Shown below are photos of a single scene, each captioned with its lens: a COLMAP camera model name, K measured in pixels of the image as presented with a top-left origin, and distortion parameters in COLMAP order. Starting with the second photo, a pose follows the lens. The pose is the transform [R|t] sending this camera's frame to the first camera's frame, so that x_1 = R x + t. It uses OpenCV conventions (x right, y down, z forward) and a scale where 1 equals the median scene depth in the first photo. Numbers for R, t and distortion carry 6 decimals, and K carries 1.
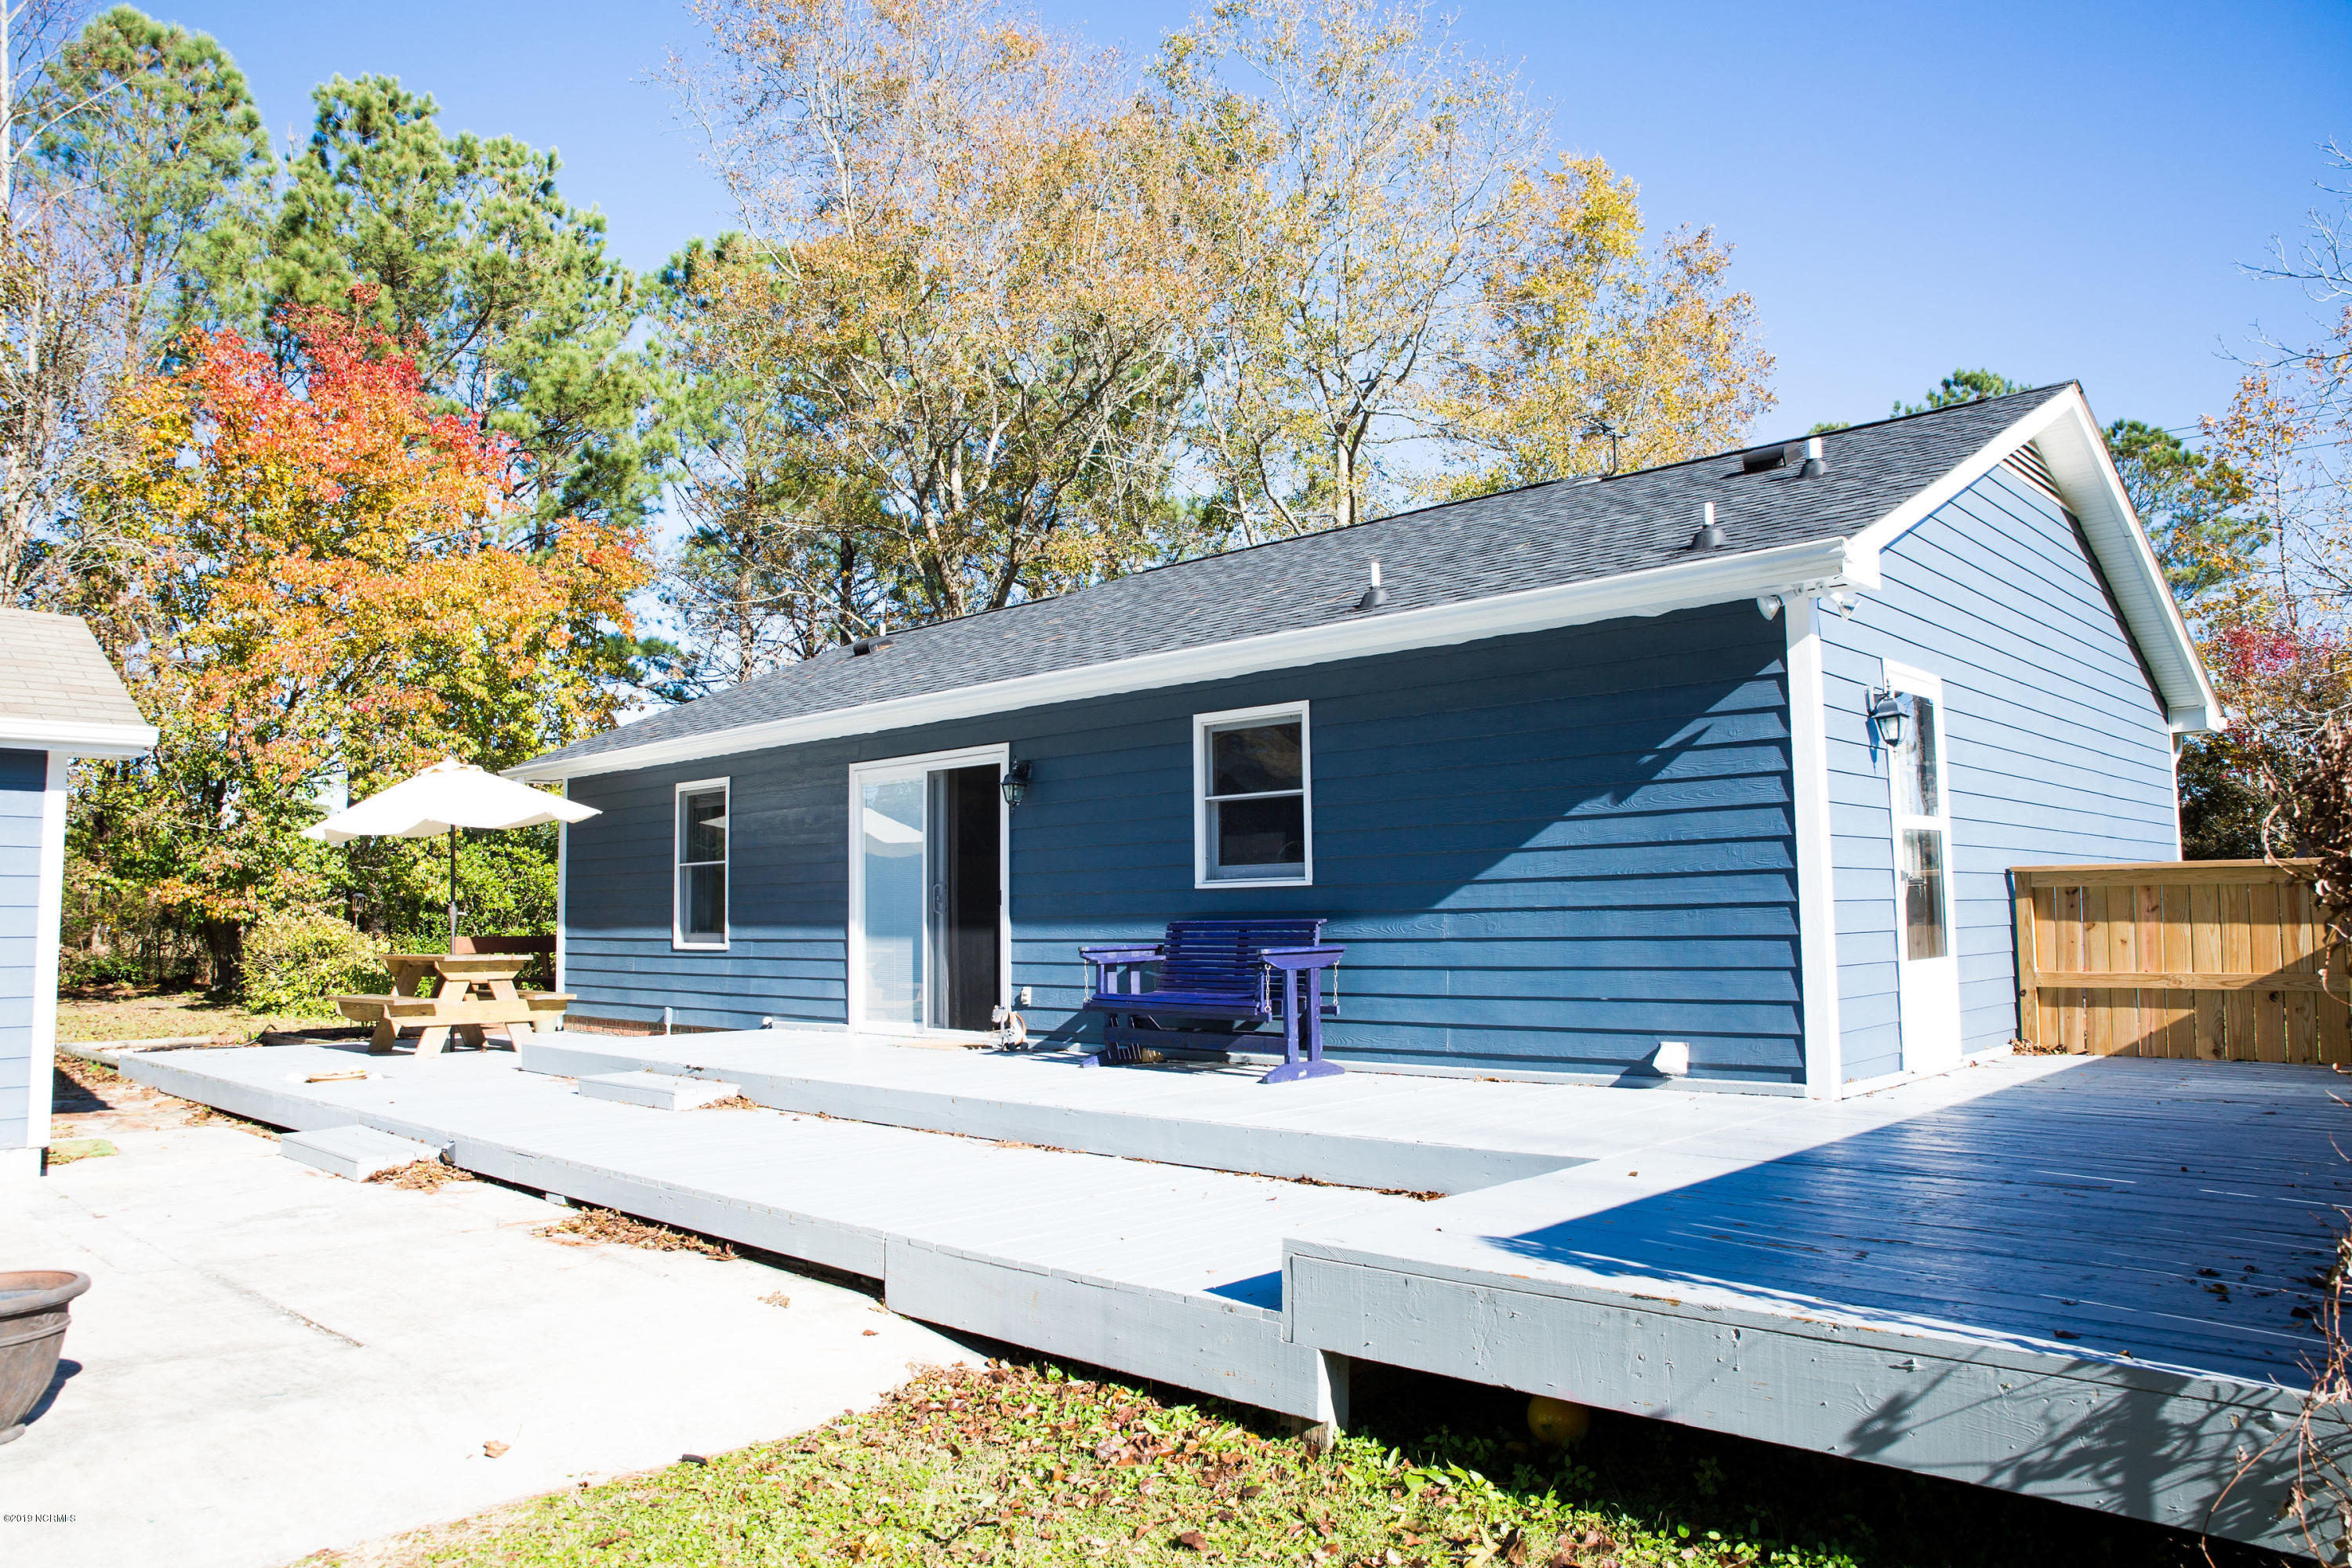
lens RADIAL K [[1580.7, 0, 1174.5], [0, 1580.7, 783.6], [0, 0, 1]] dist [-0.085036, 0.000484]
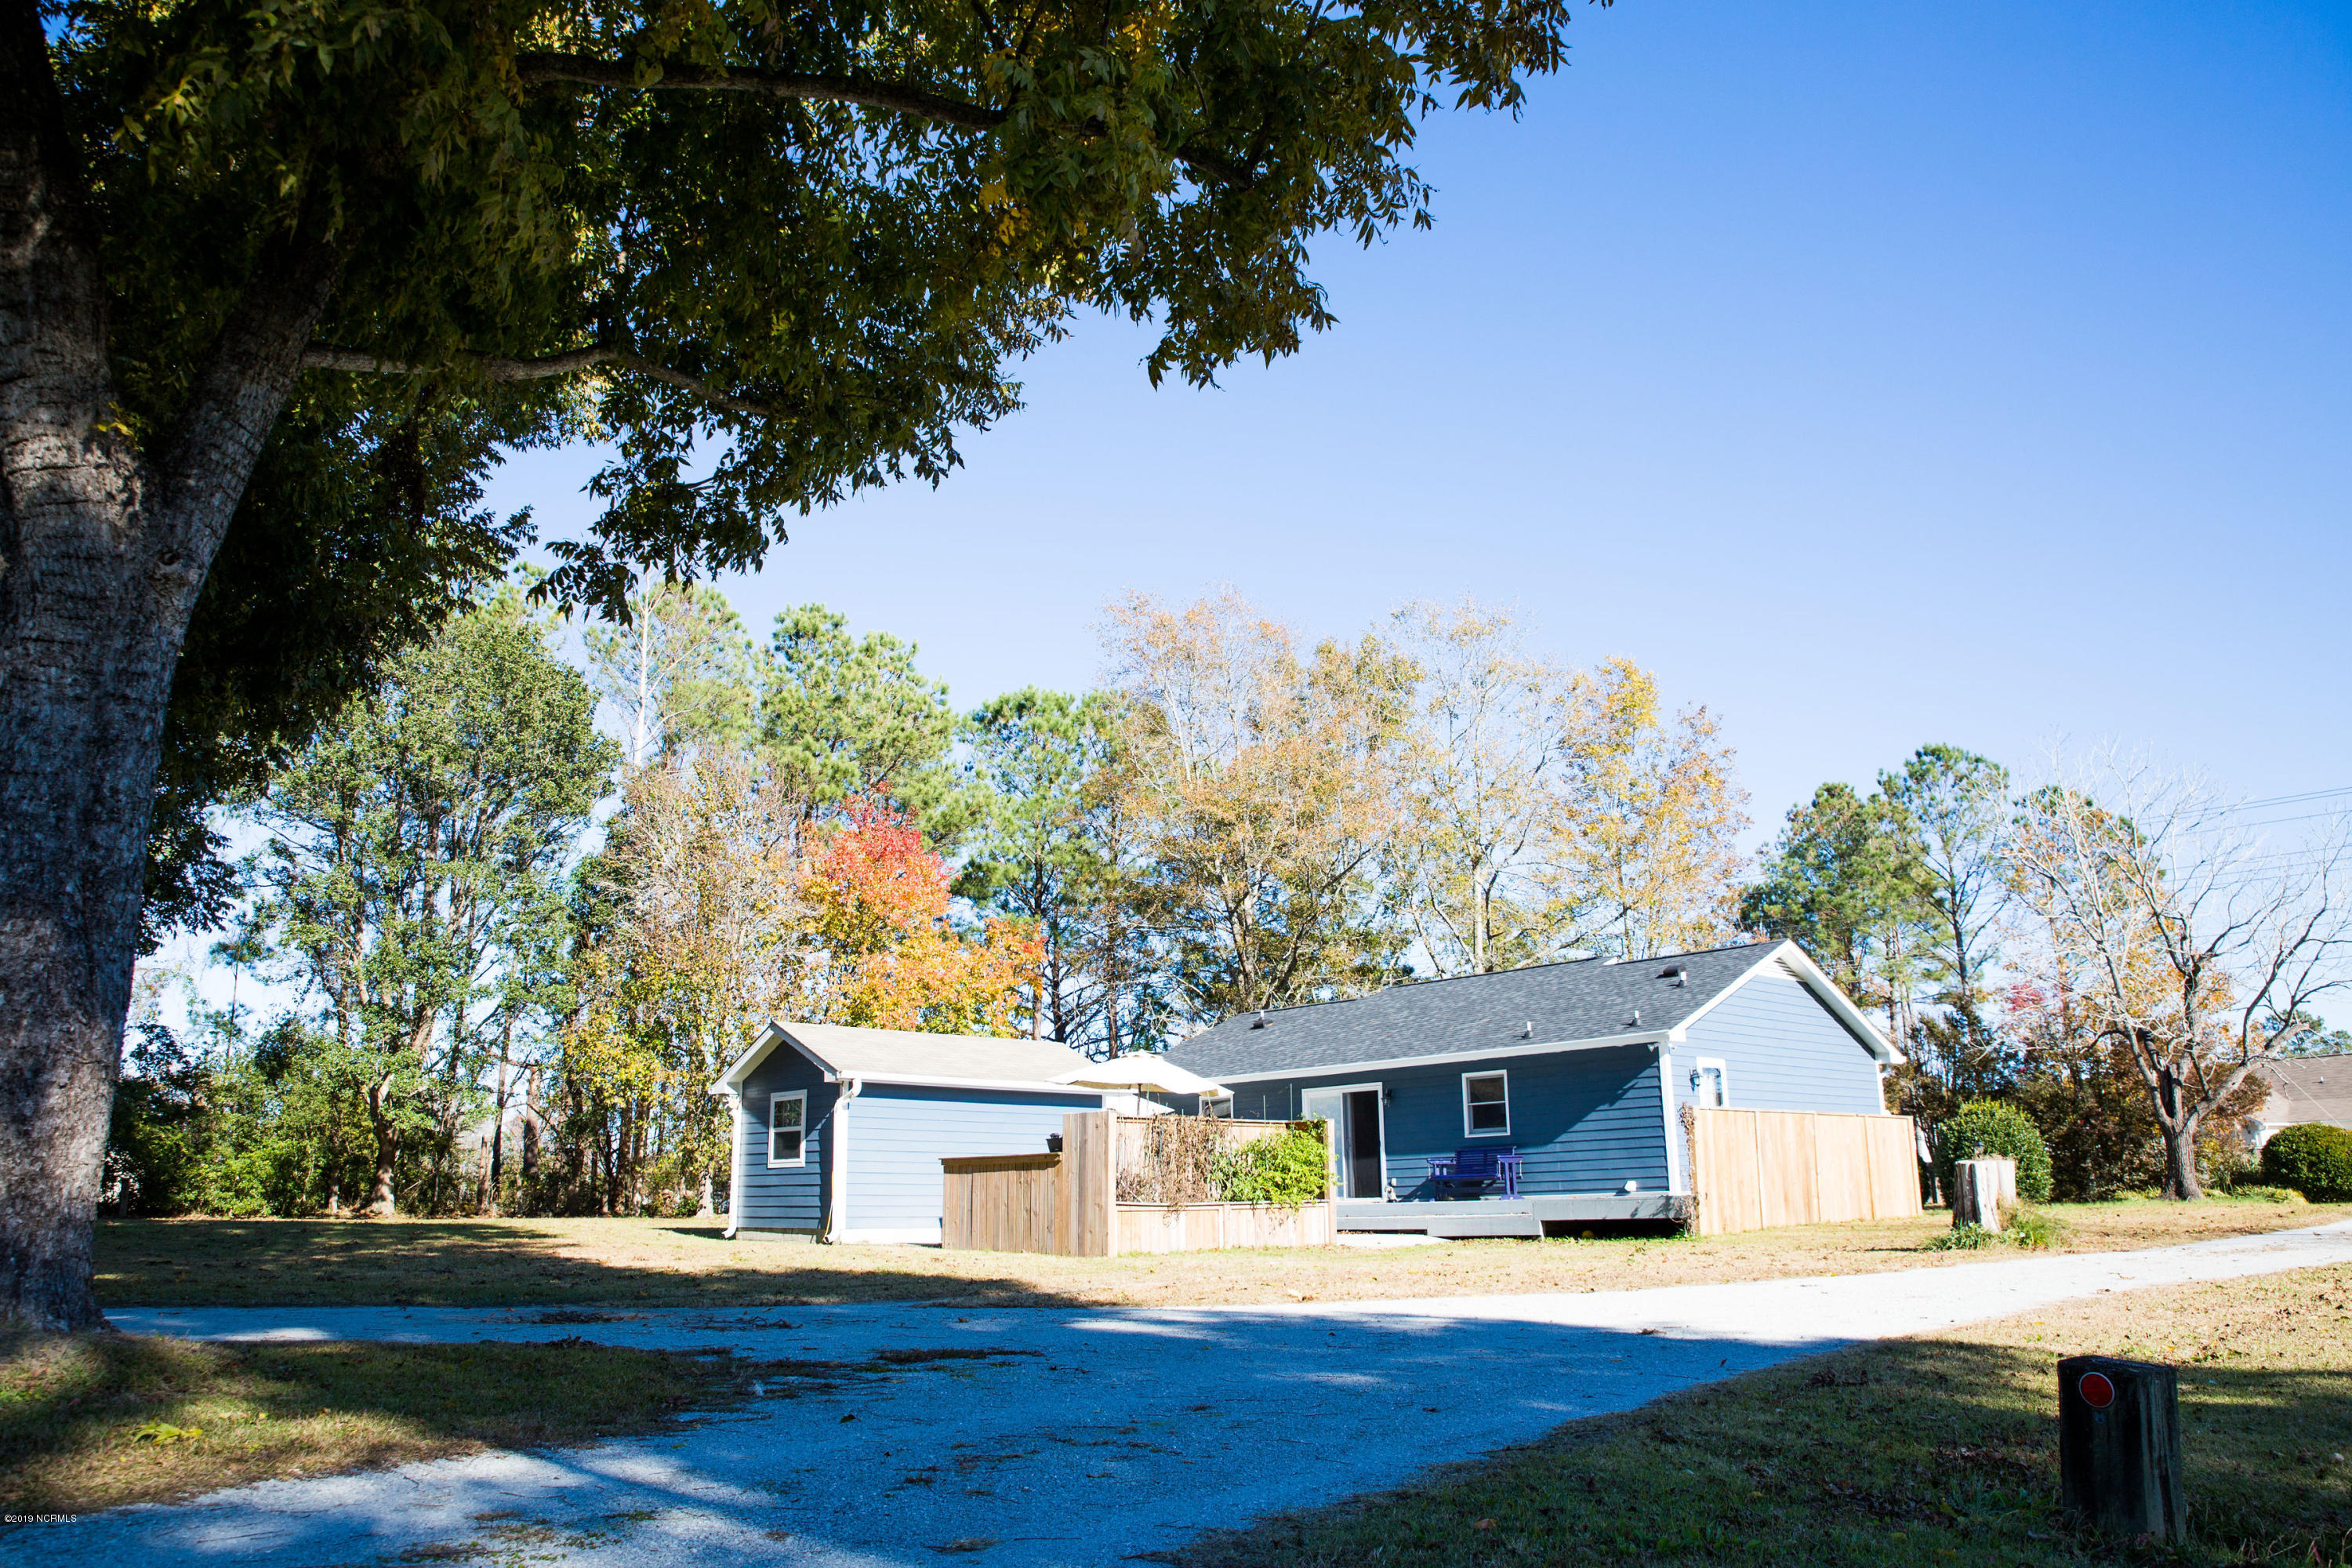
lens RADIAL K [[1580.7, 0, 1185.4], [0, 1580.7, 786.8], [0, 0, 1]] dist [-0.085036, 0.000484]
pose [[0.998832, -0.016524, -0.045394, -0.345611], [0.008515, 0.985189, -0.171261, -0.072659], [0.047552, 0.170674, 0.984179, -1.850863]]
